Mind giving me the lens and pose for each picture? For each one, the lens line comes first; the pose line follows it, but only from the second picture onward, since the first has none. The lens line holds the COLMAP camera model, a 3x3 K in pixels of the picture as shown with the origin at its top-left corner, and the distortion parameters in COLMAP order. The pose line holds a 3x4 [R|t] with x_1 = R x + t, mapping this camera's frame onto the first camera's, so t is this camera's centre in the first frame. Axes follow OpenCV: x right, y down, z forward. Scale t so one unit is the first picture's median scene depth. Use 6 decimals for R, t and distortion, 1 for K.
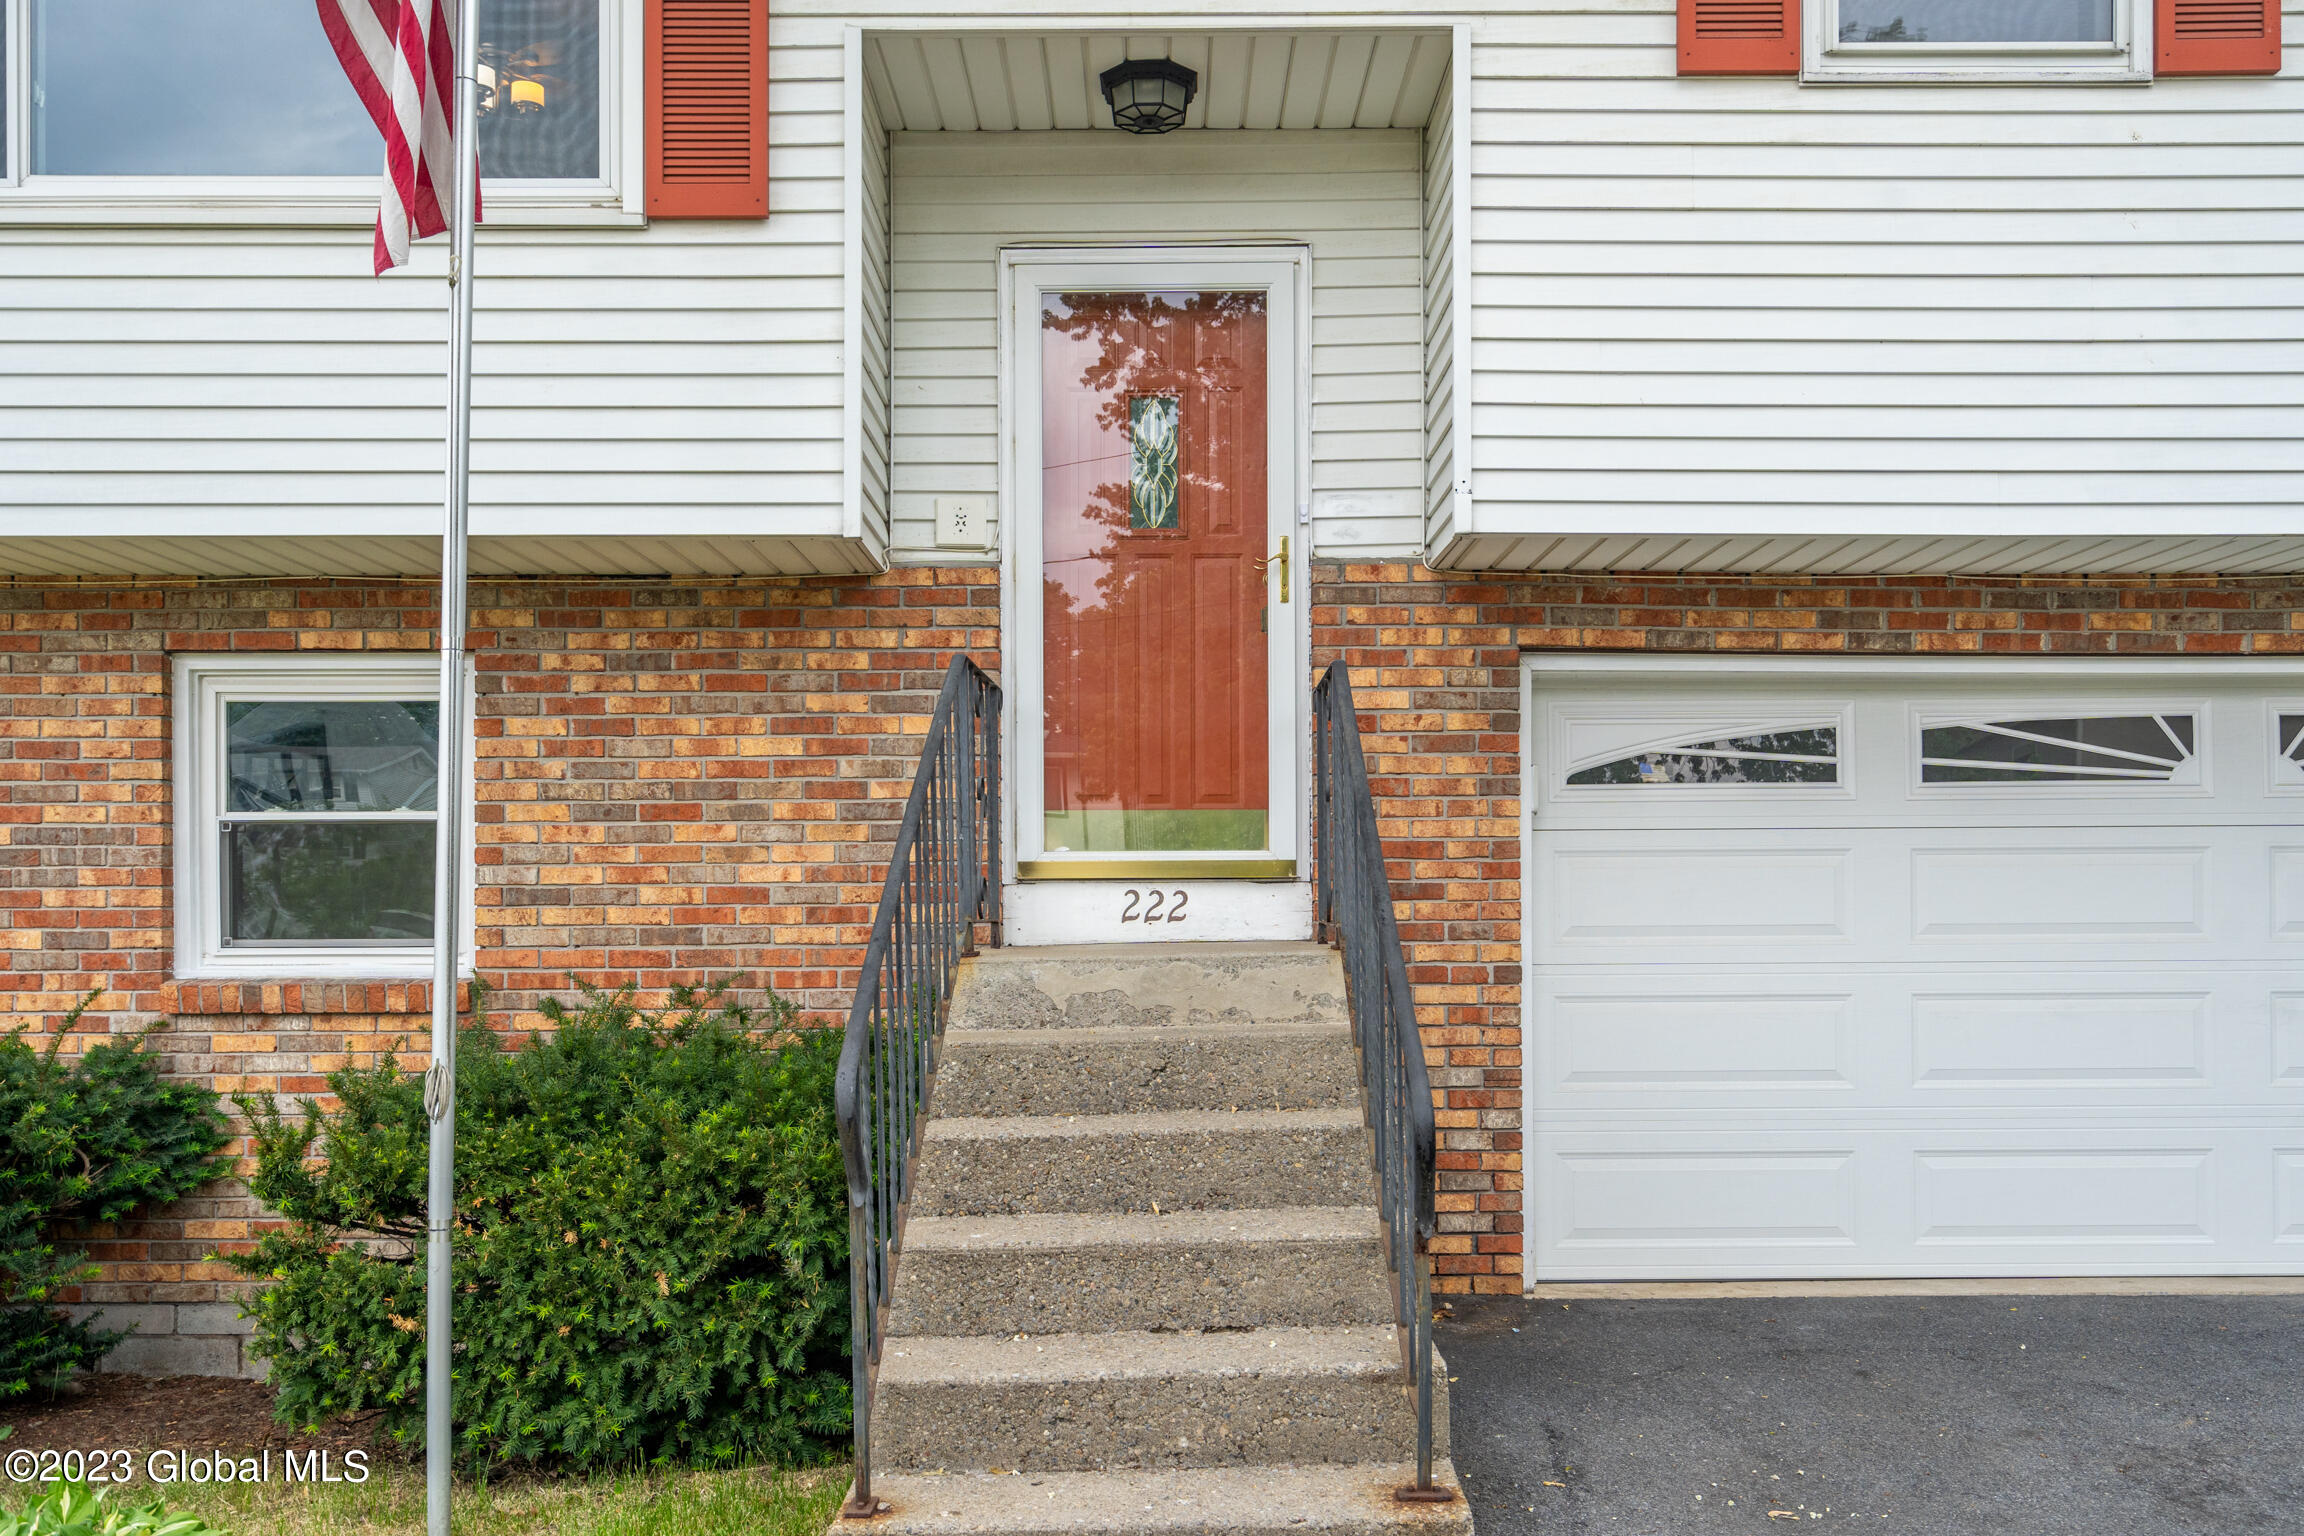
lens RADIAL K [[1774.5, 0, 1141.6], [0, 1774.5, 905.8], [0, 0, 1]] dist [0.005065, -0.005787]
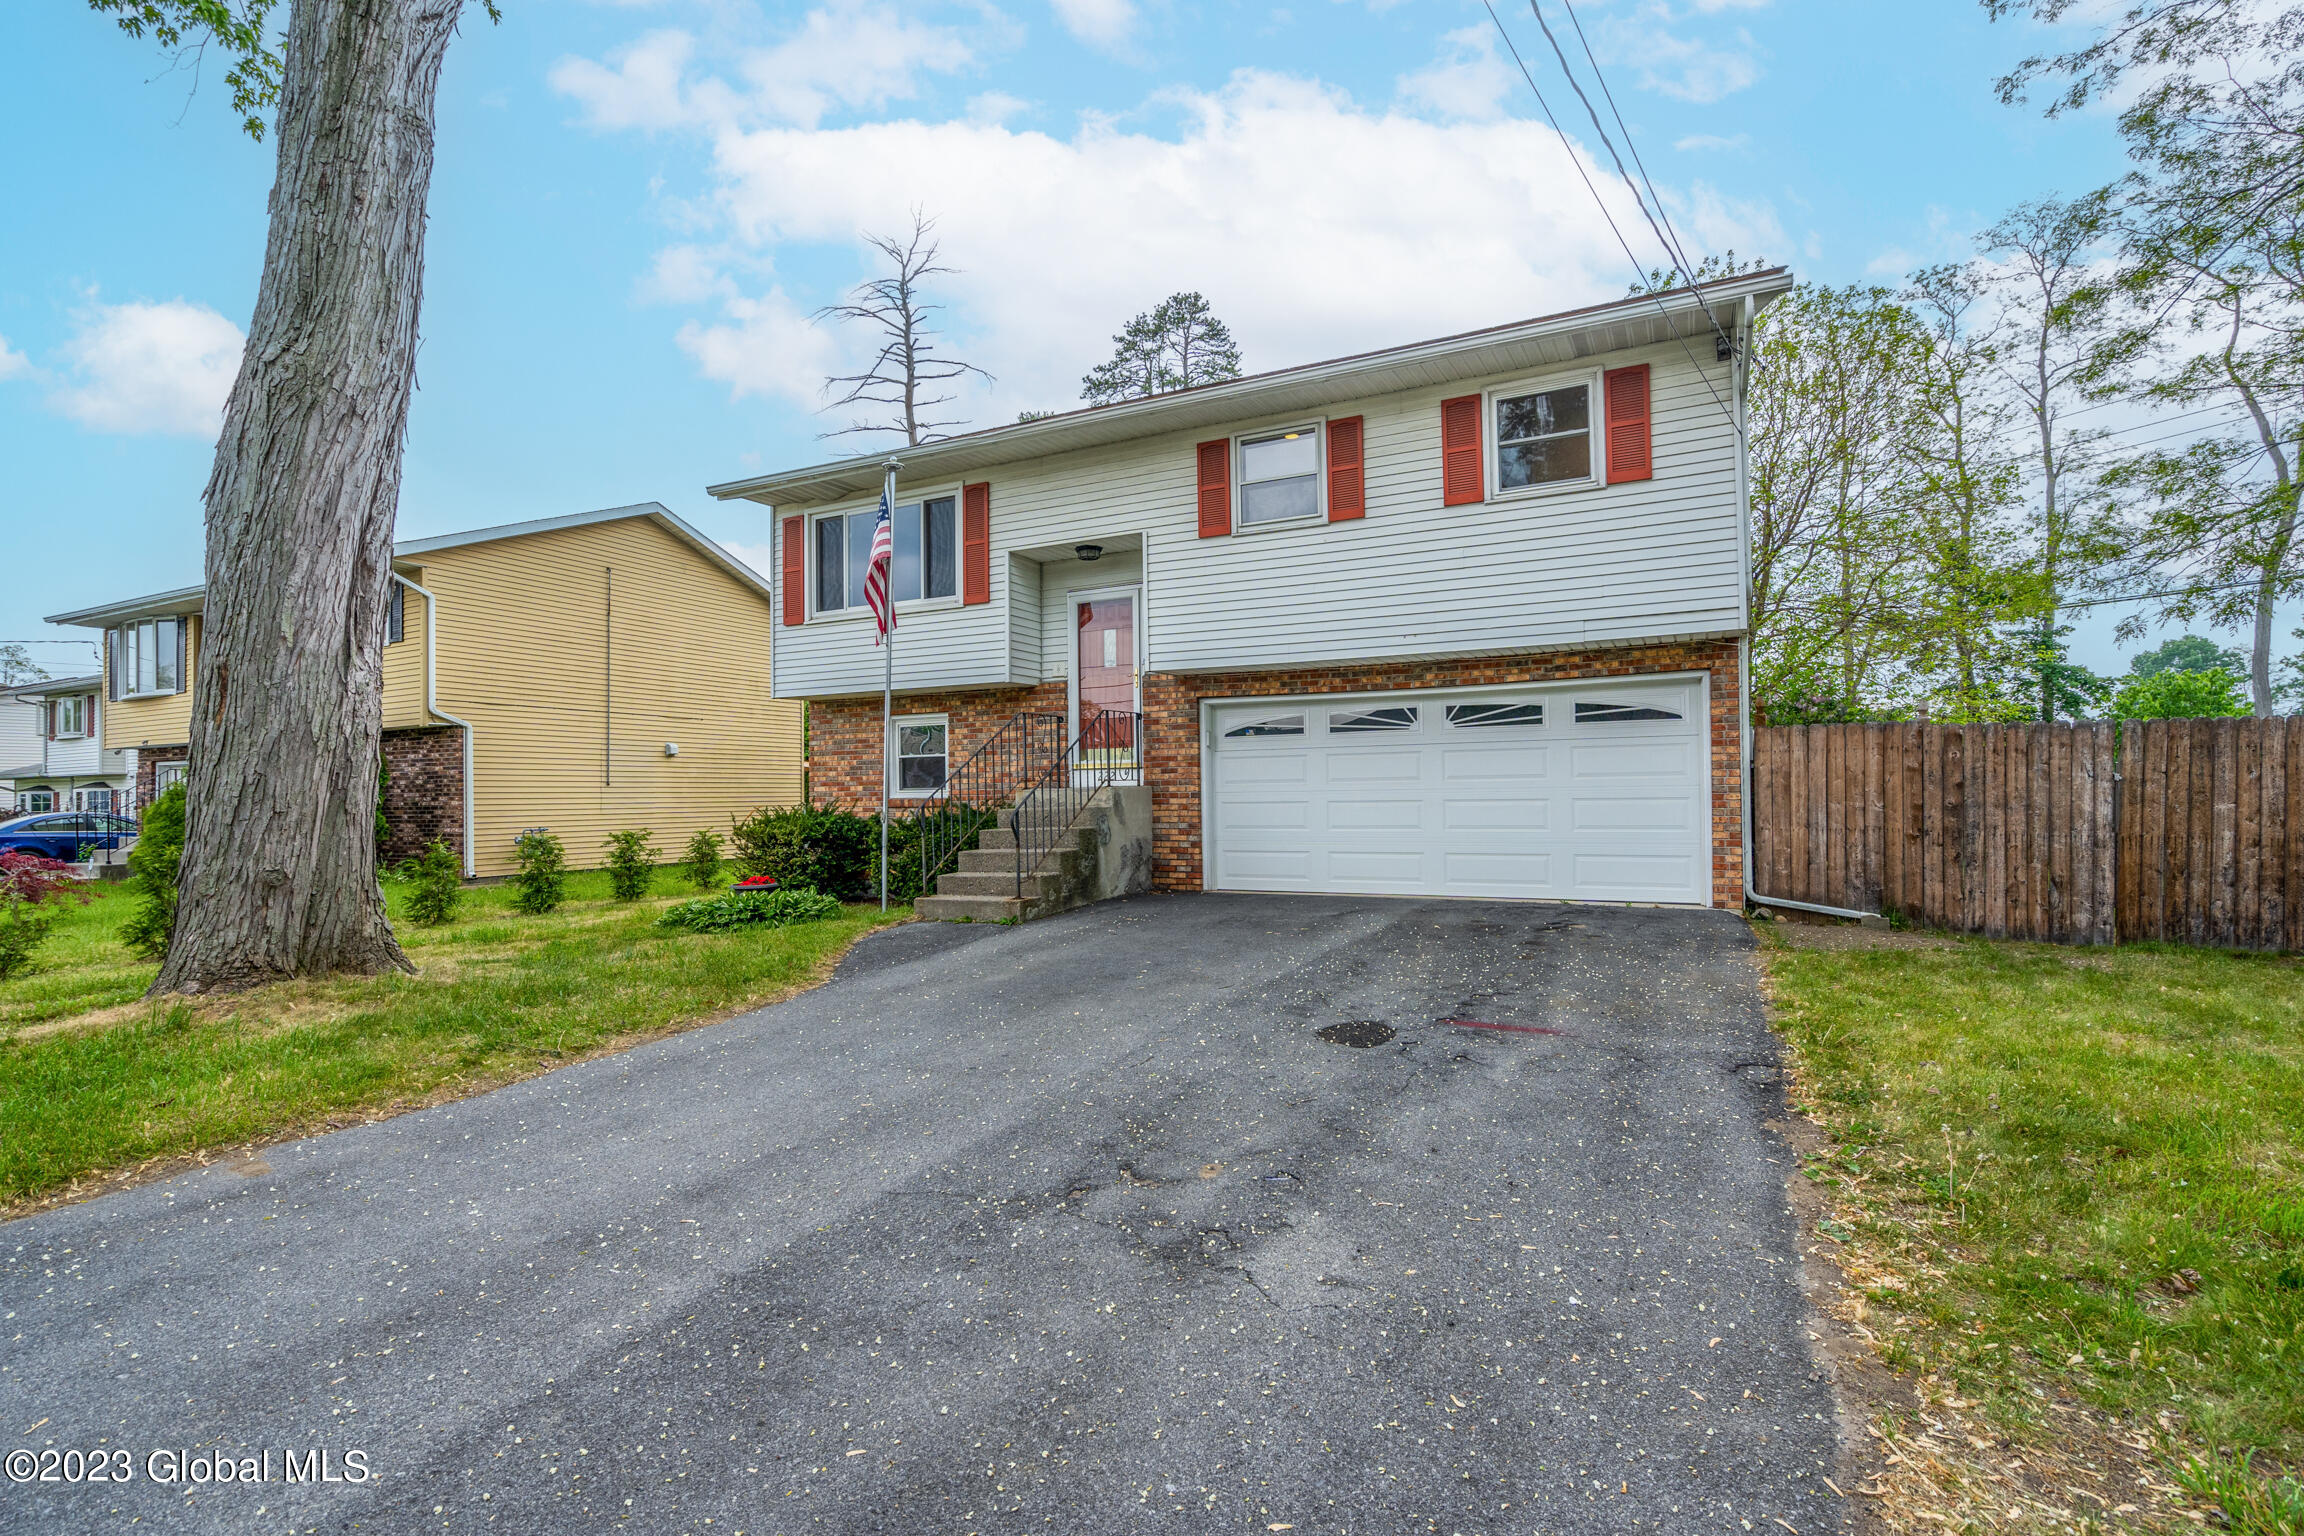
lens RADIAL K [[1049.2, 0, 1159.1], [0, 1049.2, 780.2], [0, 0, 1]] dist [-0.009998, 0.001397]
pose [[0.892978, -0.013569, -0.449895, 1.039996], [0.004906, 0.999780, -0.020416, 0.051204], [0.450073, 0.016024, 0.892848, -0.803593]]
